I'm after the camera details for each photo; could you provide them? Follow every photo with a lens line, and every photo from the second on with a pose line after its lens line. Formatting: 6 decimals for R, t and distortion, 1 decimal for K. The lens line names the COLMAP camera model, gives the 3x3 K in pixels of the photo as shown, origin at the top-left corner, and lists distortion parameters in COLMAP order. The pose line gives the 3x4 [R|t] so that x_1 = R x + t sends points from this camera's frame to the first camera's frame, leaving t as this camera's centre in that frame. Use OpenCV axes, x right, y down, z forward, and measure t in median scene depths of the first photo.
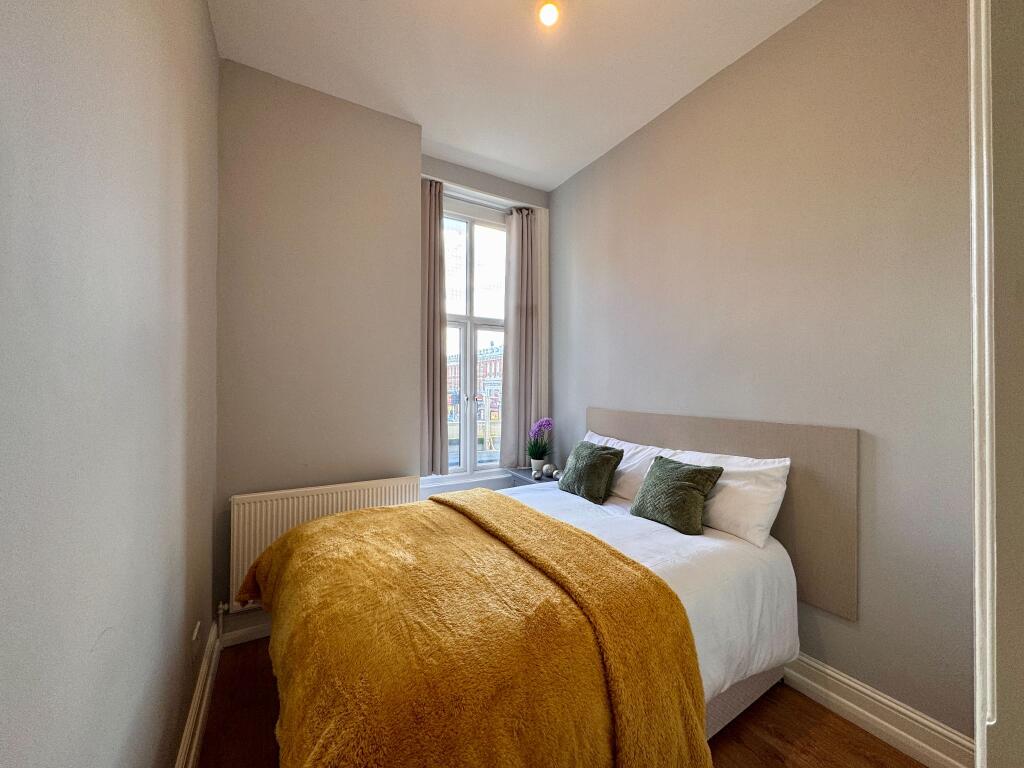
lens RADIAL K [[405.7, 0, 515.4], [0, 405.7, 382.4], [0, 0, 1]] dist [0.004300, -0.000767]
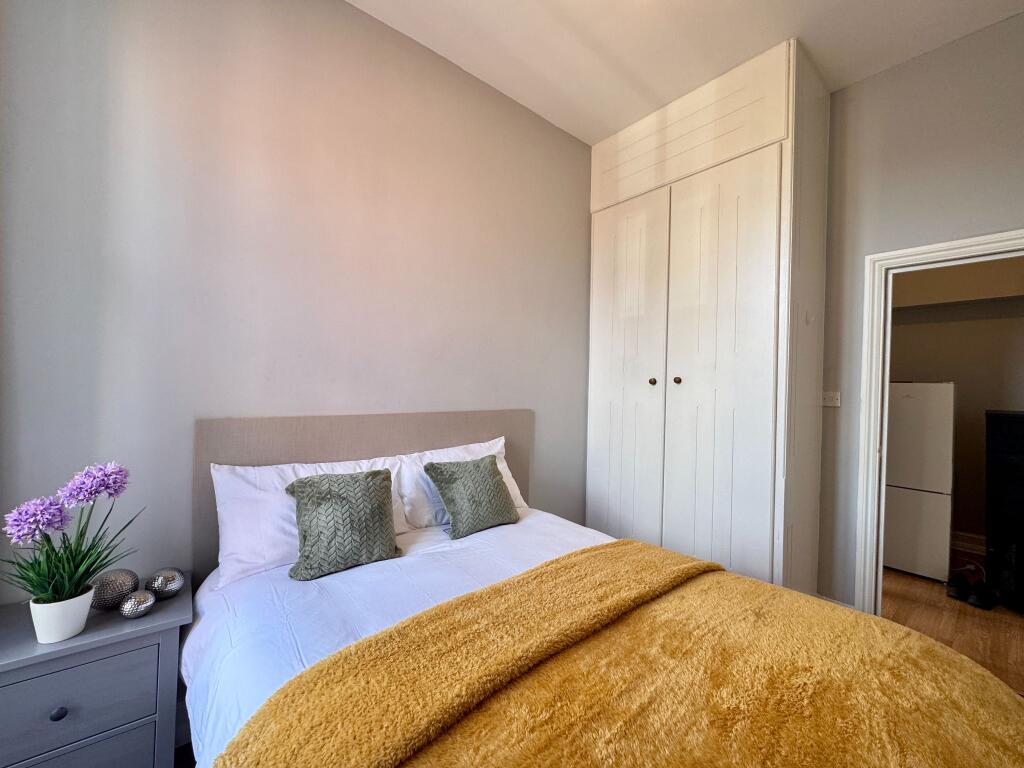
lens RADIAL K [[405.7, 0, 514.5], [0, 405.7, 382.7], [0, 0, 1]] dist [0.004300, -0.000767]
pose [[-0.148290, -0.007403, 0.988916, -0.493660], [-0.029214, 0.999568, 0.003102, 0.008990], [-0.988512, -0.028430, -0.148442, 0.954006]]
